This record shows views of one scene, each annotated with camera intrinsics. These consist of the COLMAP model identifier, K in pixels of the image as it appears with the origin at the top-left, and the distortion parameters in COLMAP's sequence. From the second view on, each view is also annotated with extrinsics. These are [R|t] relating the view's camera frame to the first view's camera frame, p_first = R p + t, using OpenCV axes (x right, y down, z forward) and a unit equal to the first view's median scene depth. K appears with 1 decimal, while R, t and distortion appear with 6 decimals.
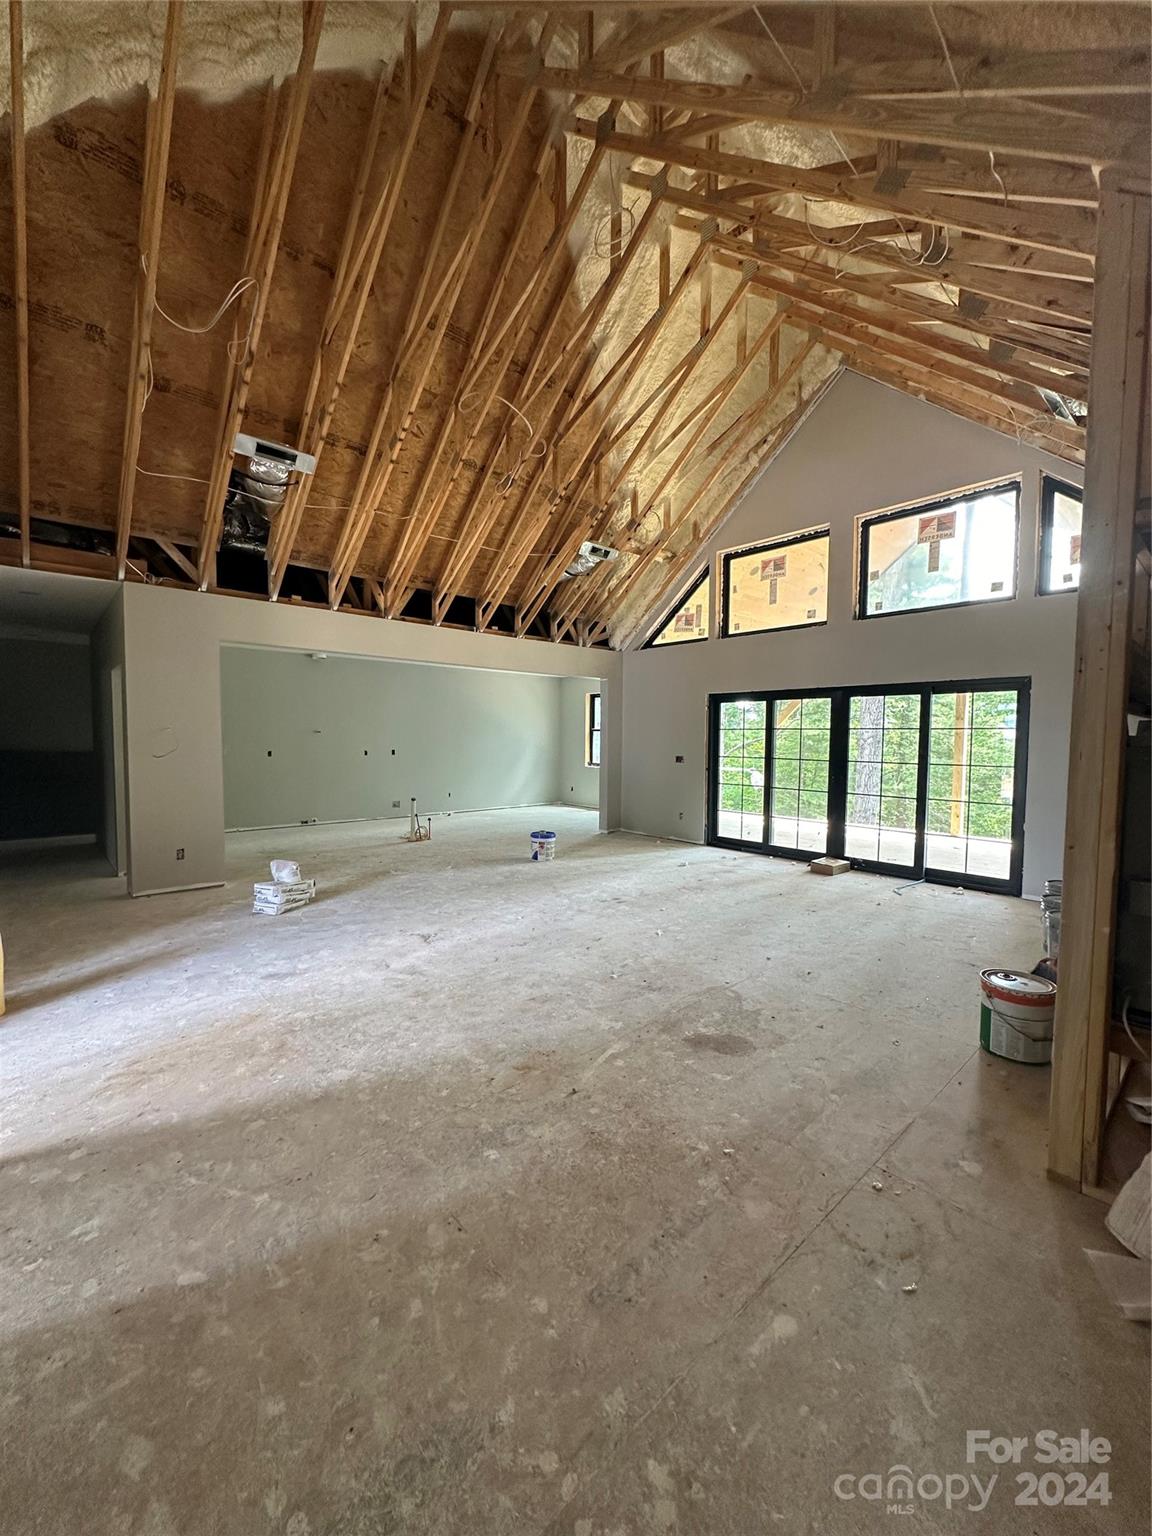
lens RADIAL K [[608.3, 0, 576.0], [0, 608.3, 768.0], [0, 0, 1]] dist [0.000618, -0.000307]
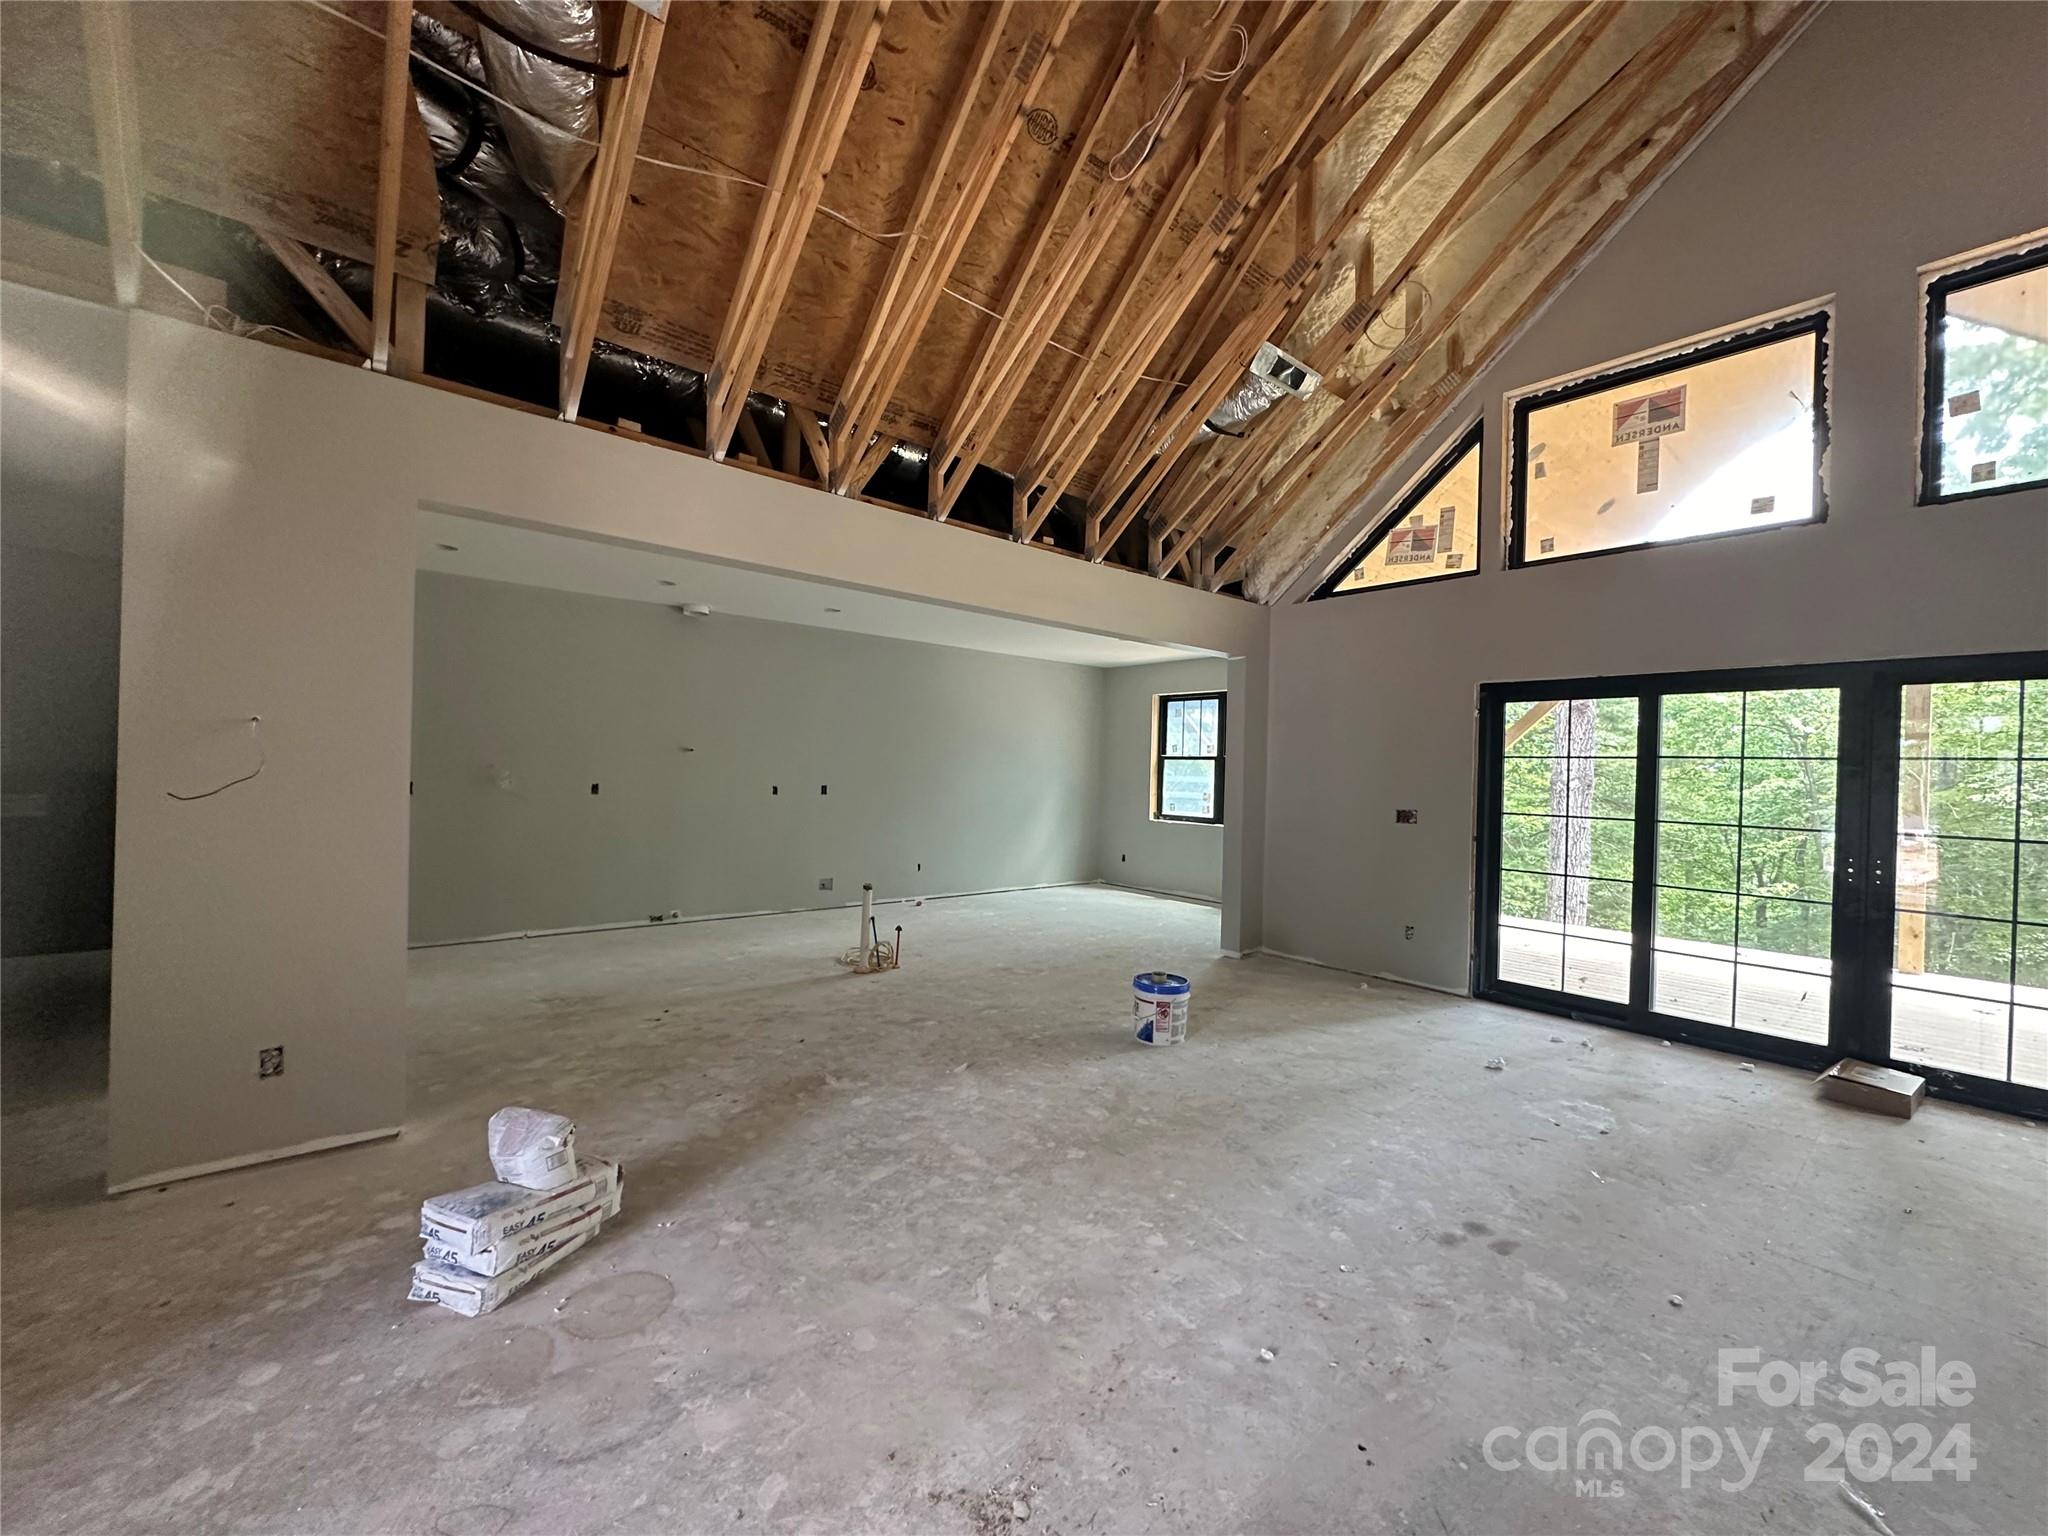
lens RADIAL K [[811.0, 0, 1027.6], [0, 811.0, 768.3], [0, 0, 1]] dist [0.000618, -0.000307]
pose [[0.999471, 0.017790, -0.027238, -0.141175], [-0.019231, 0.998379, -0.053568, -0.014382], [0.026241, 0.054063, 0.998193, 0.395310]]
